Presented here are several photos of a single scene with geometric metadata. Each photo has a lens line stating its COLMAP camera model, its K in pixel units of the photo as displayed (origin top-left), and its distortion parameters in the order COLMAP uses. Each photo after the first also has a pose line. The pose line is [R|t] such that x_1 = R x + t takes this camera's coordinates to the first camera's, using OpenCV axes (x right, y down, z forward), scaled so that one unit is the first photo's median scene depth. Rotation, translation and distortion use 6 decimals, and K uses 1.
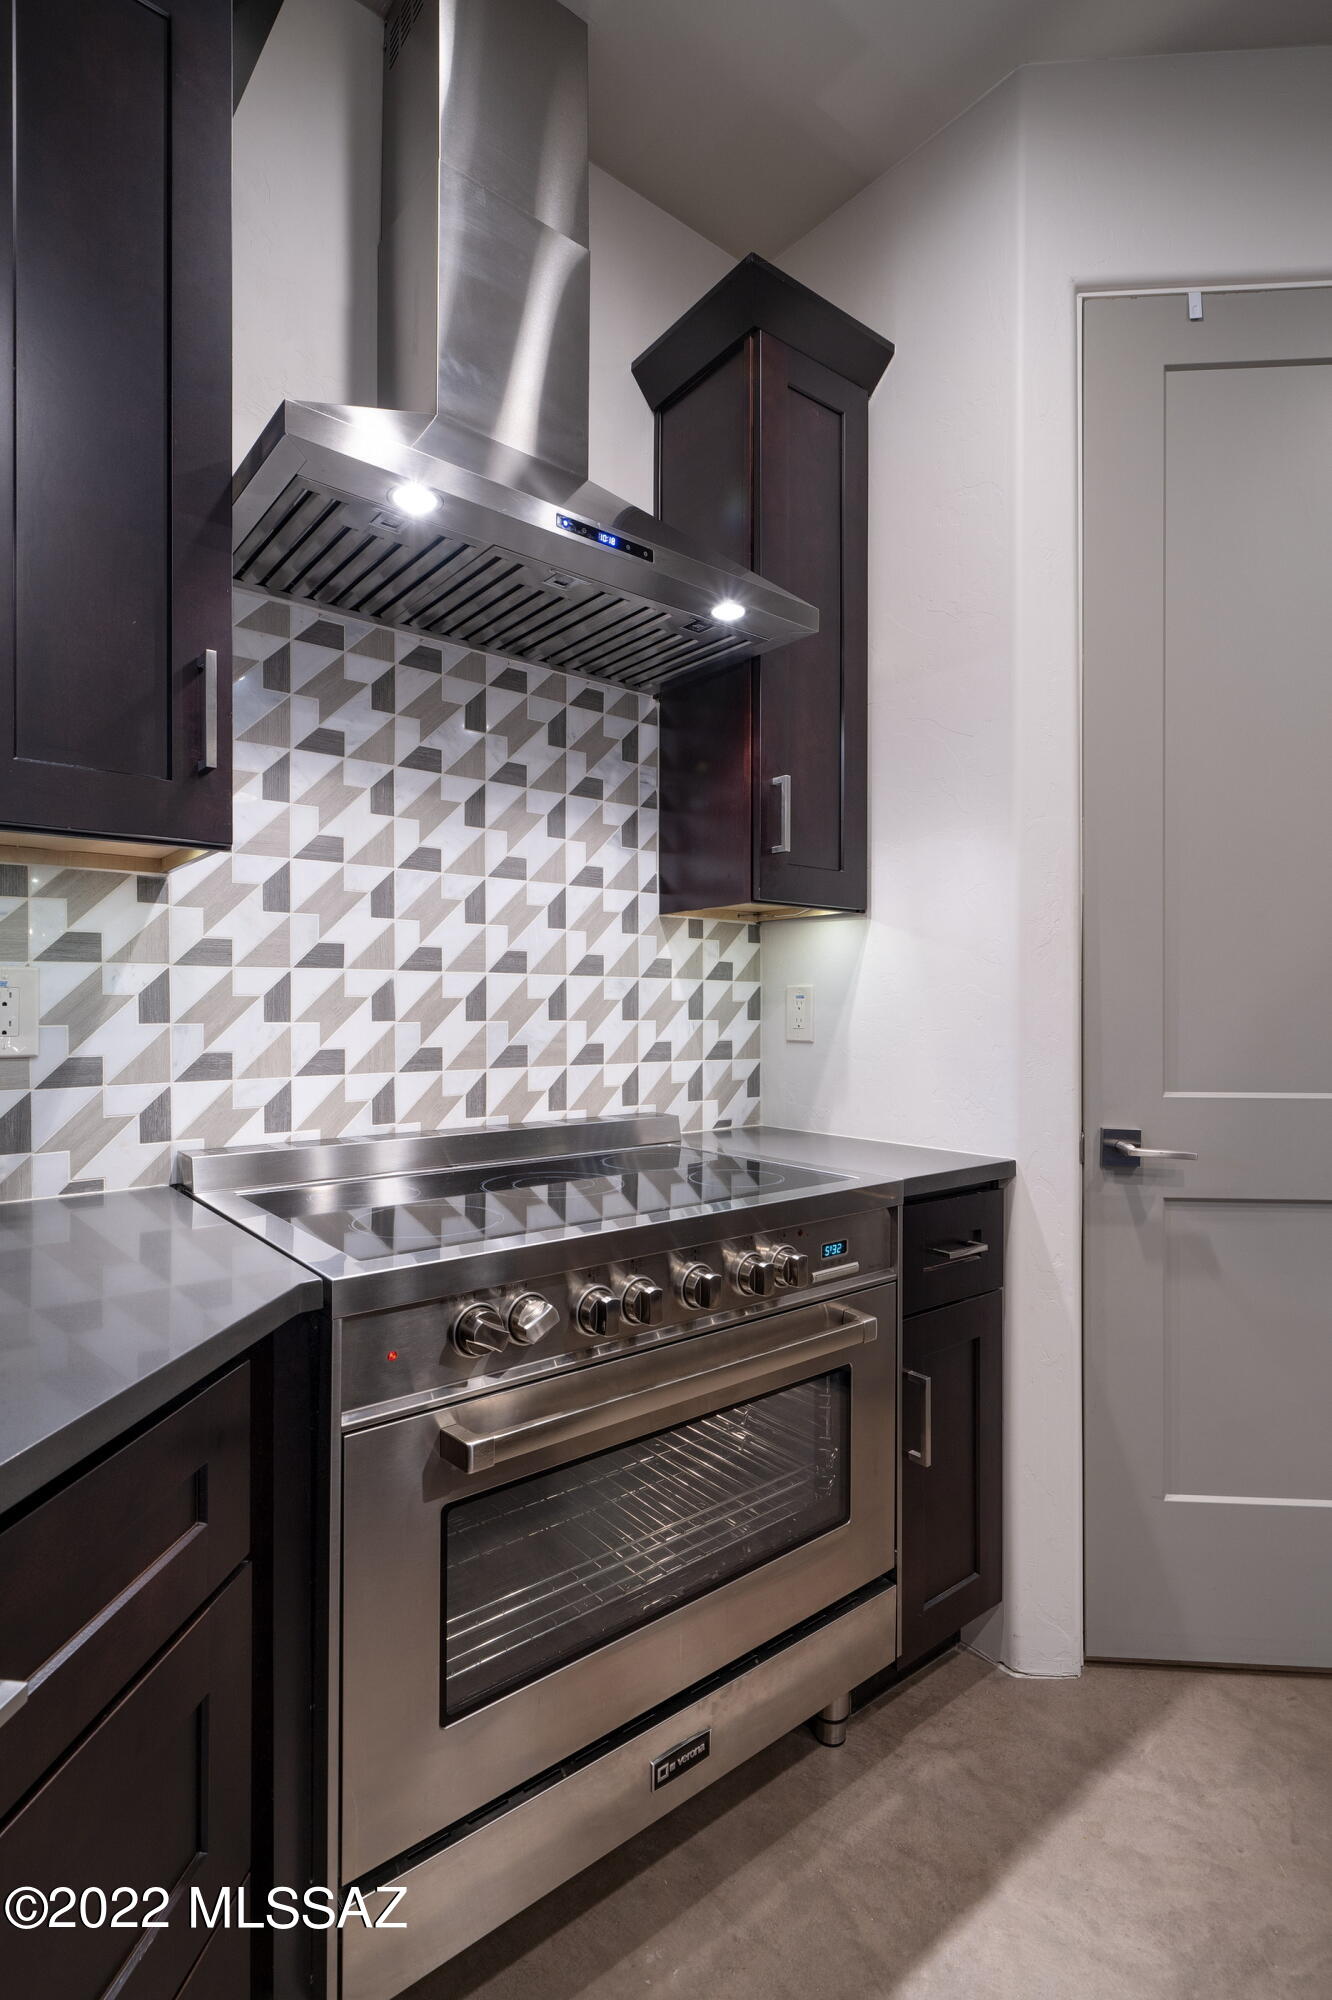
lens RADIAL K [[984.6, 0, 631.9], [0, 984.6, 1006.8], [0, 0, 1]] dist [0.002058, 0.000058]
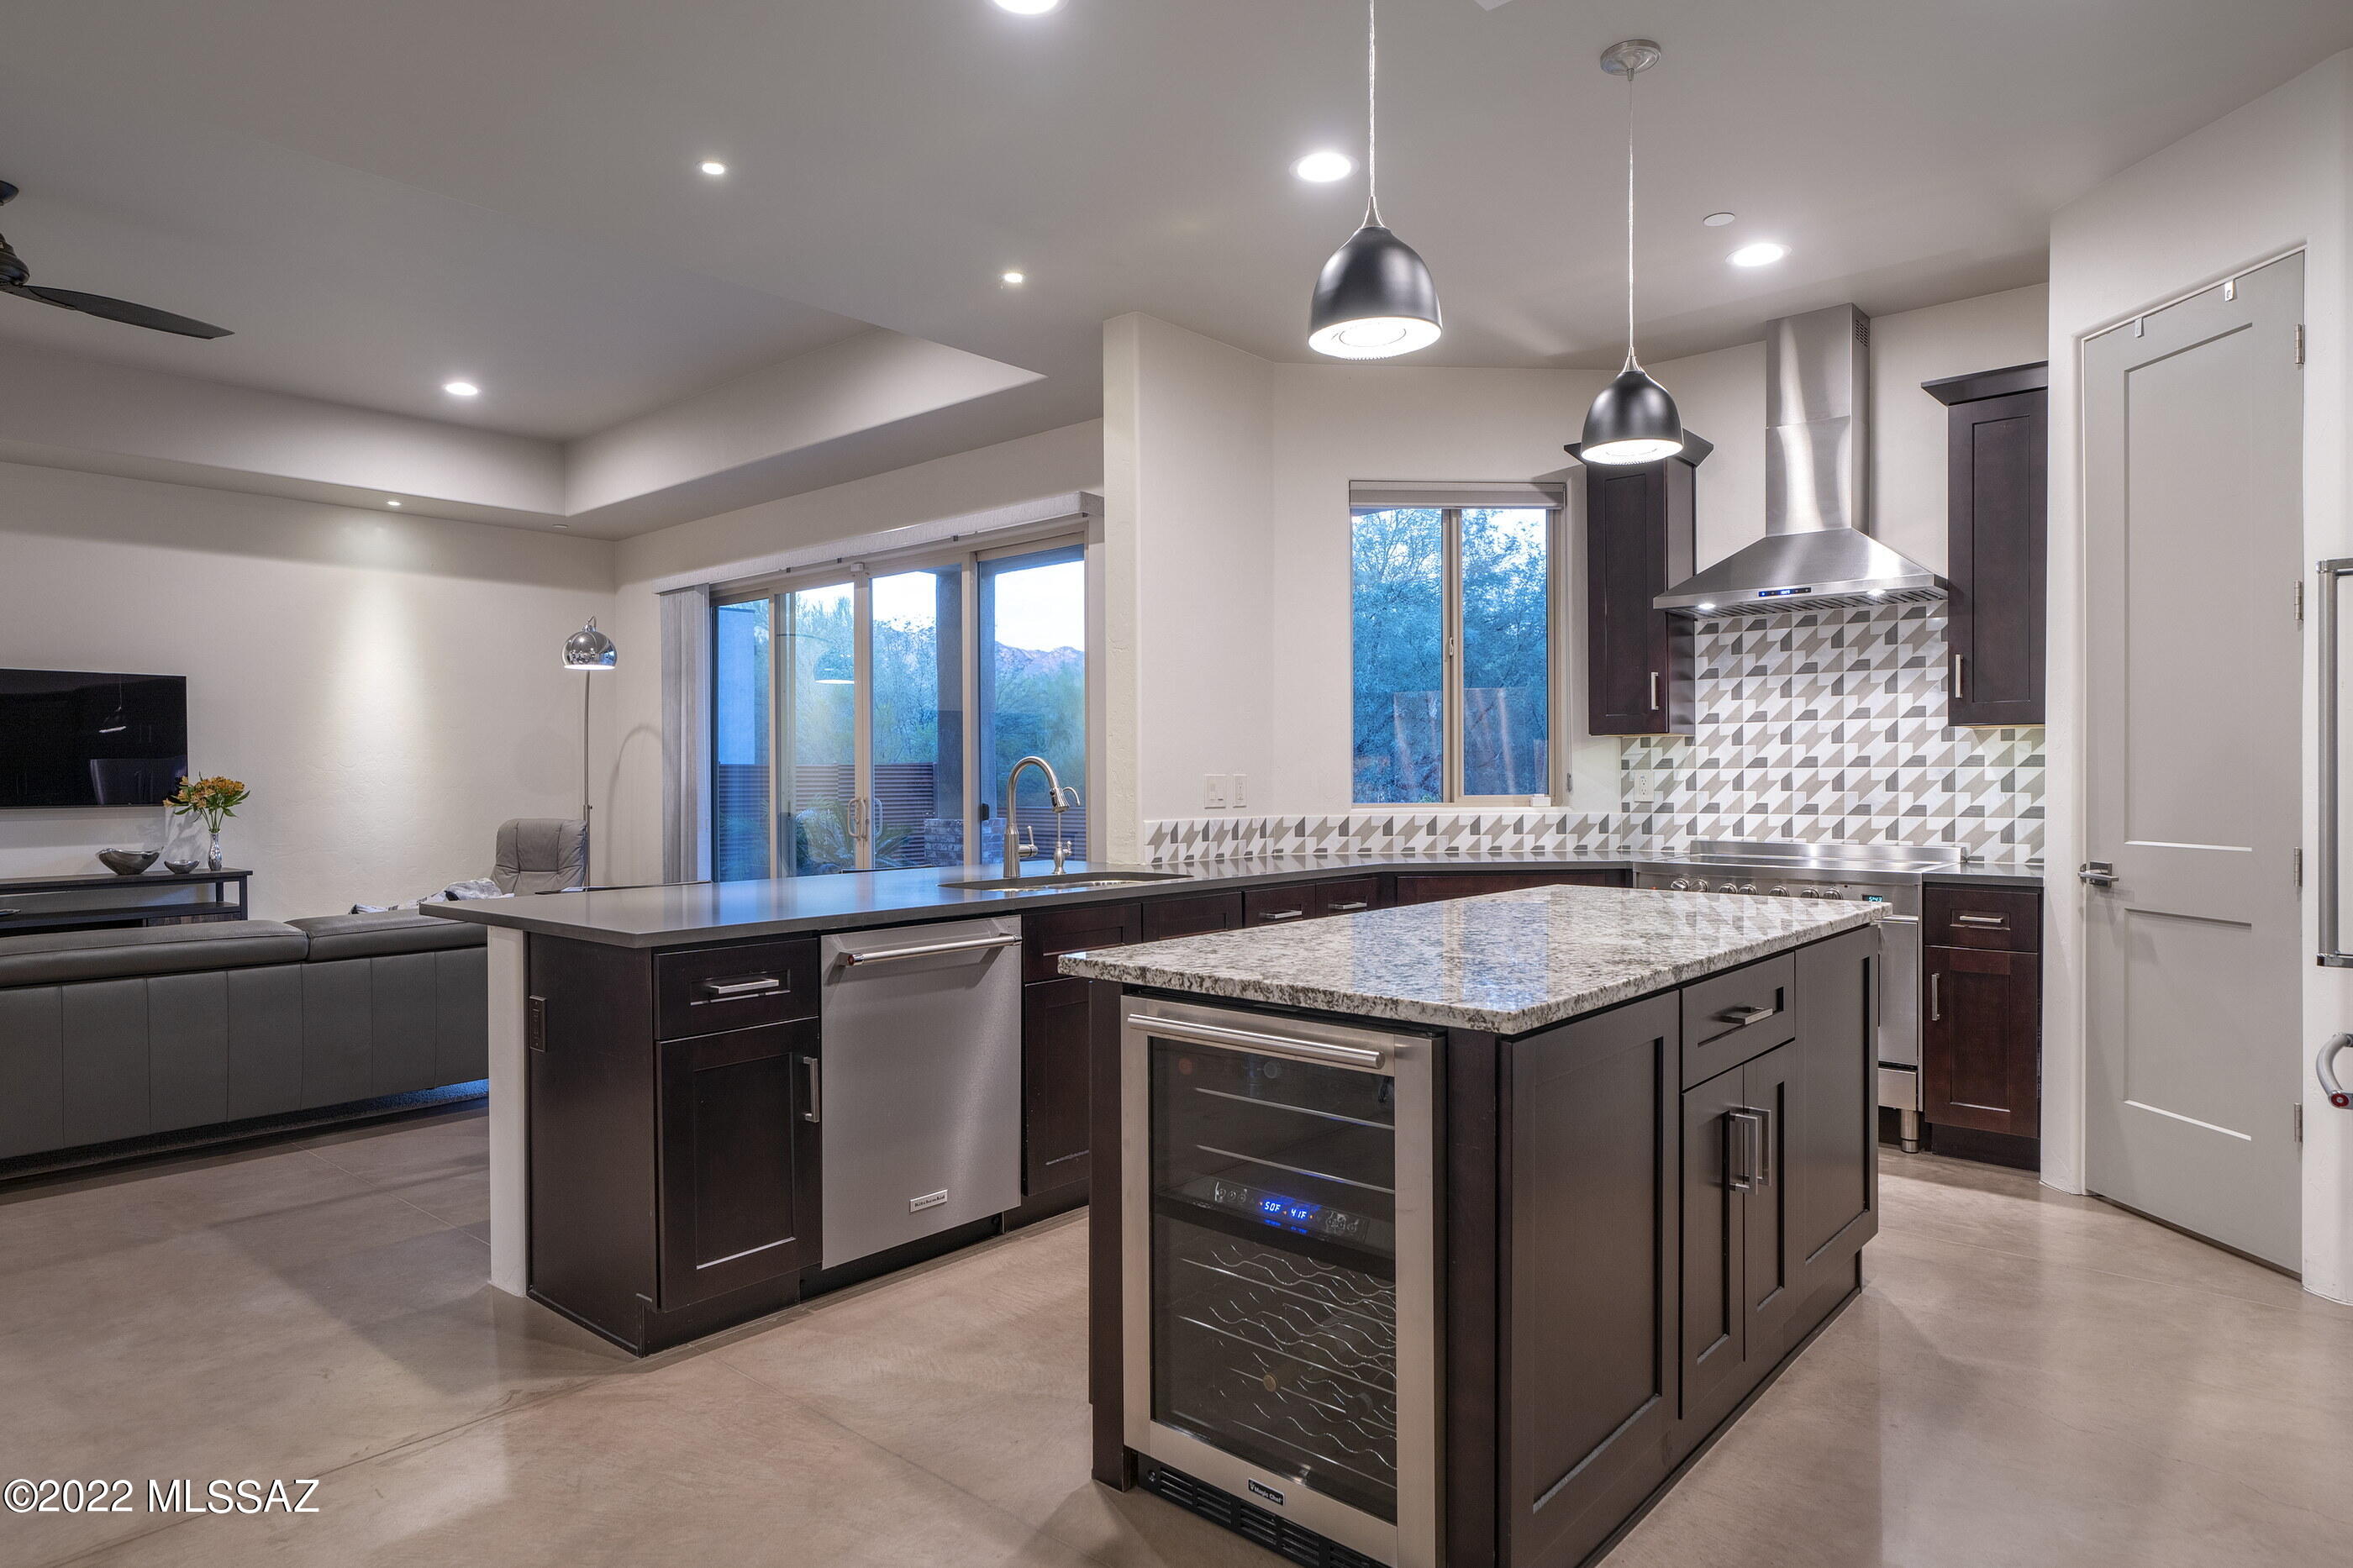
lens RADIAL K [[1335.0, 0, 1176.5], [0, 1335.0, 784.0], [0, 0, 1]] dist [-0.000525, -0.000116]
pose [[0.179977, 0.003061, -0.983666, 2.445774], [0.007199, 0.999964, 0.004429, -0.024414], [0.983644, -0.007879, 0.179949, -0.887356]]
